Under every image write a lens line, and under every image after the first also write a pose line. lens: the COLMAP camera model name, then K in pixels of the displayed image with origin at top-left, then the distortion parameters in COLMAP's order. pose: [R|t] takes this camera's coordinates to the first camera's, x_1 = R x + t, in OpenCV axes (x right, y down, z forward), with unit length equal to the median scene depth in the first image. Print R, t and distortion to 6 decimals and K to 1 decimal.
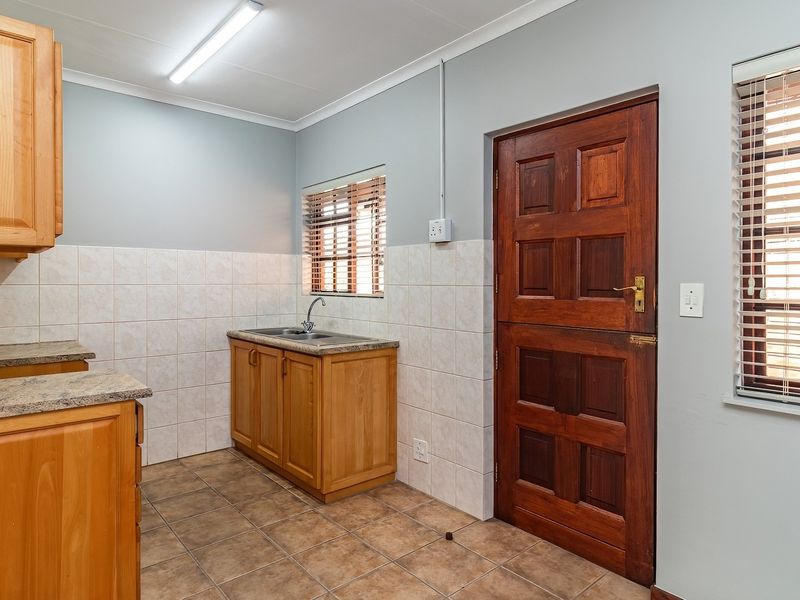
lens RADIAL K [[495.4, 0, 396.1], [0, 495.4, 287.4], [0, 0, 1]] dist [0.001819, -0.000158]
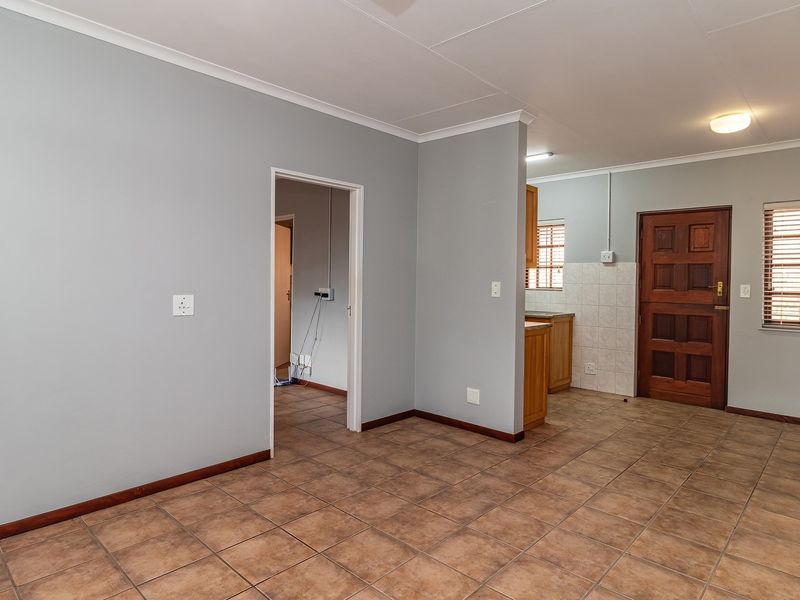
lens RADIAL K [[486.0, 0, 397.2], [0, 486.0, 285.9], [0, 0, 1]] dist [-0.001147, -0.001214]
pose [[0.993608, 0.012322, 0.112215, -1.195749], [-0.012400, 0.999923, 0.000003, 0.016423], [-0.112207, -0.001395, 0.993684, -1.052848]]
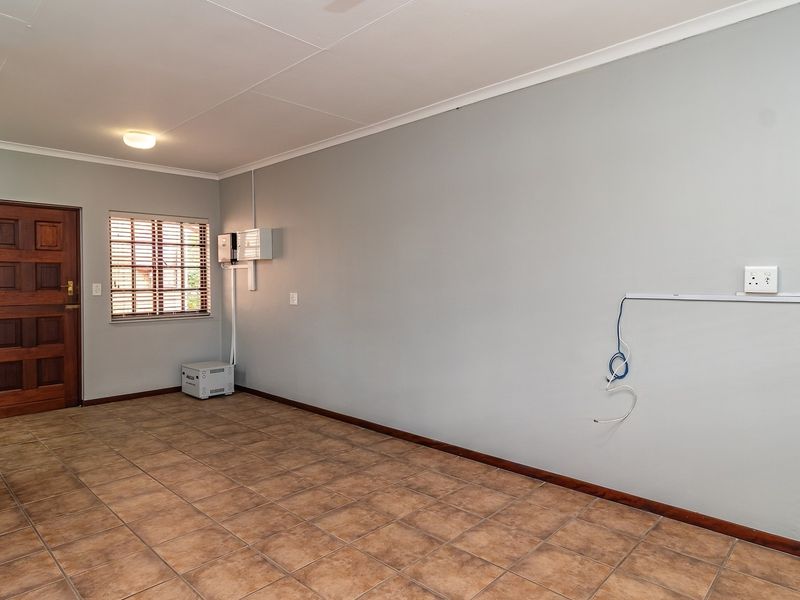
lens RADIAL K [[495.4, 0, 396.1], [0, 495.4, 287.4], [0, 0, 1]] dist [0.001819, -0.000158]
pose [[-0.103852, -0.012815, 0.994510, -1.882946], [0.018436, 0.999720, 0.014807, 0.002521], [-0.994422, 0.019872, -0.103587, -0.310110]]
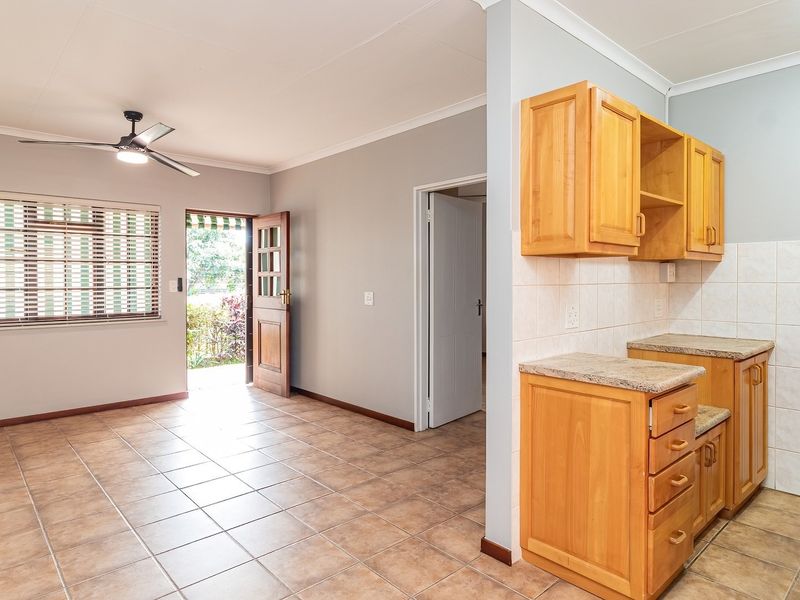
lens RADIAL K [[495.4, 0, 396.1], [0, 495.4, 287.4], [0, 0, 1]] dist [0.001819, -0.000158]
pose [[0.030656, 0.016305, -0.999397, 0.383693], [-0.011712, 0.999804, 0.015952, -0.004764], [0.999461, 0.011216, 0.030841, 0.332535]]
